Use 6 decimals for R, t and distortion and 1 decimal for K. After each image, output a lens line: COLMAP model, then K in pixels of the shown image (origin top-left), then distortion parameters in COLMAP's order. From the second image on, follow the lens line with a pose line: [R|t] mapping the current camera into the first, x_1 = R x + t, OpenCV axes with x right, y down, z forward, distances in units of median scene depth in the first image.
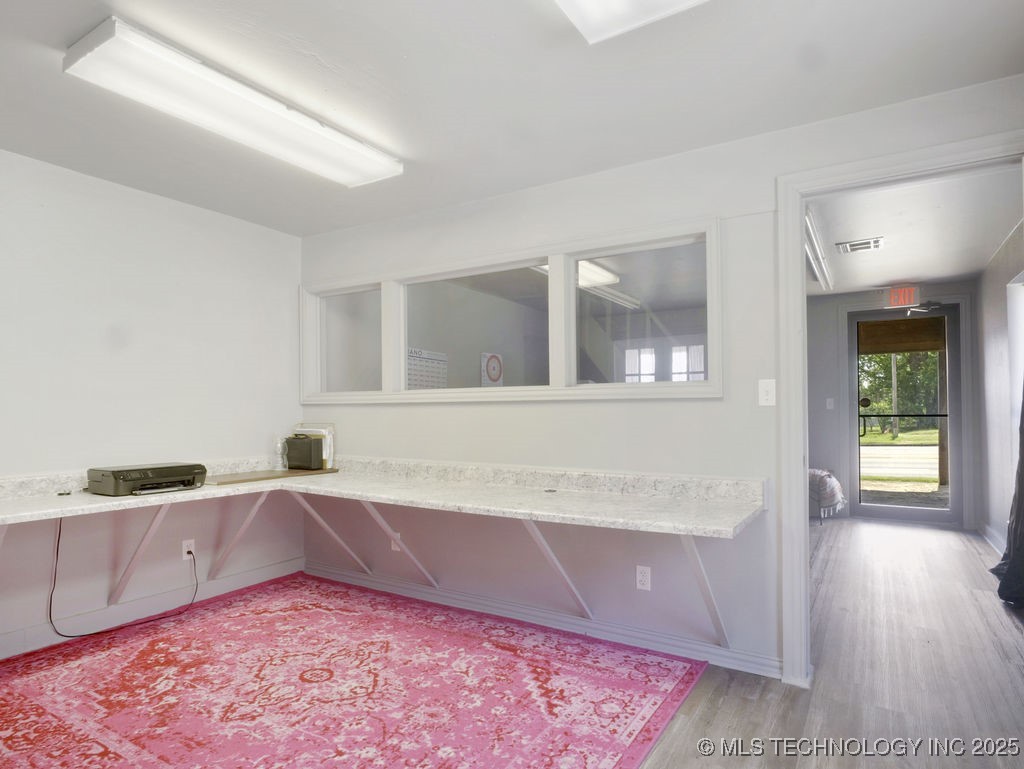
lens RADIAL K [[594.1, 0, 513.4], [0, 594.1, 393.2], [0, 0, 1]] dist [-0.005552, 0.001925]
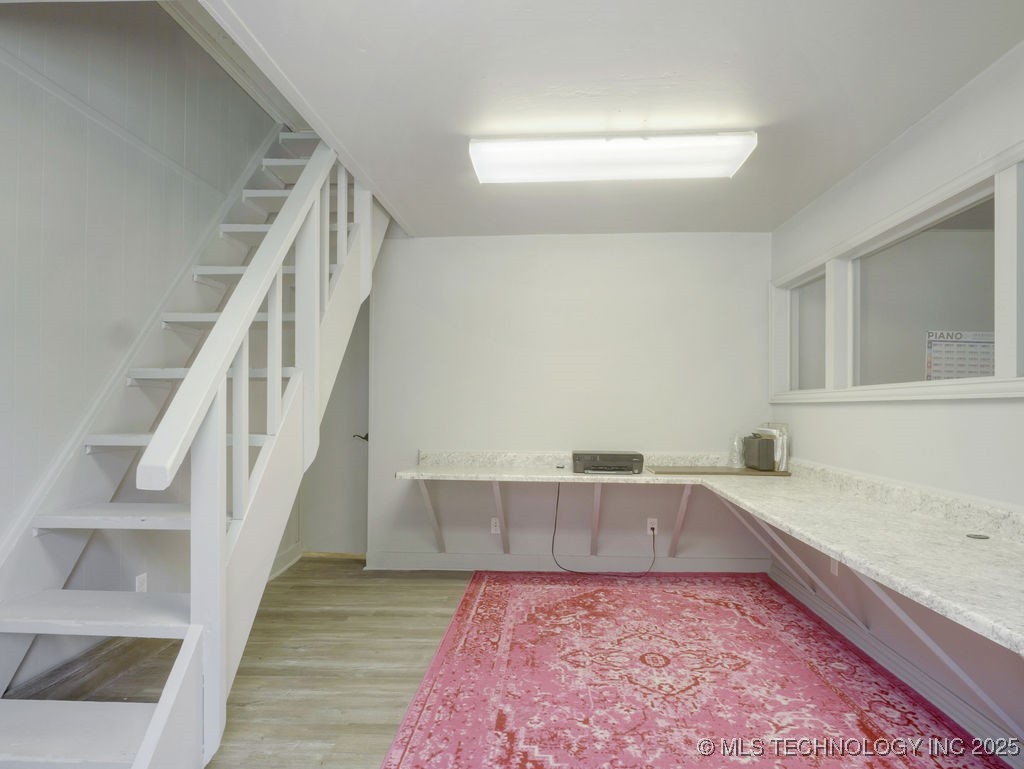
lens RADIAL K [[571.7, 0, 511.0], [0, 571.7, 401.5], [0, 0, 1]] dist [-0.007541, 0.001448]
pose [[0.466129, -0.002803, -0.884712, 0.385575], [0.019328, 0.999789, 0.007016, 0.001402], [0.884506, -0.020370, 0.466085, 0.261236]]
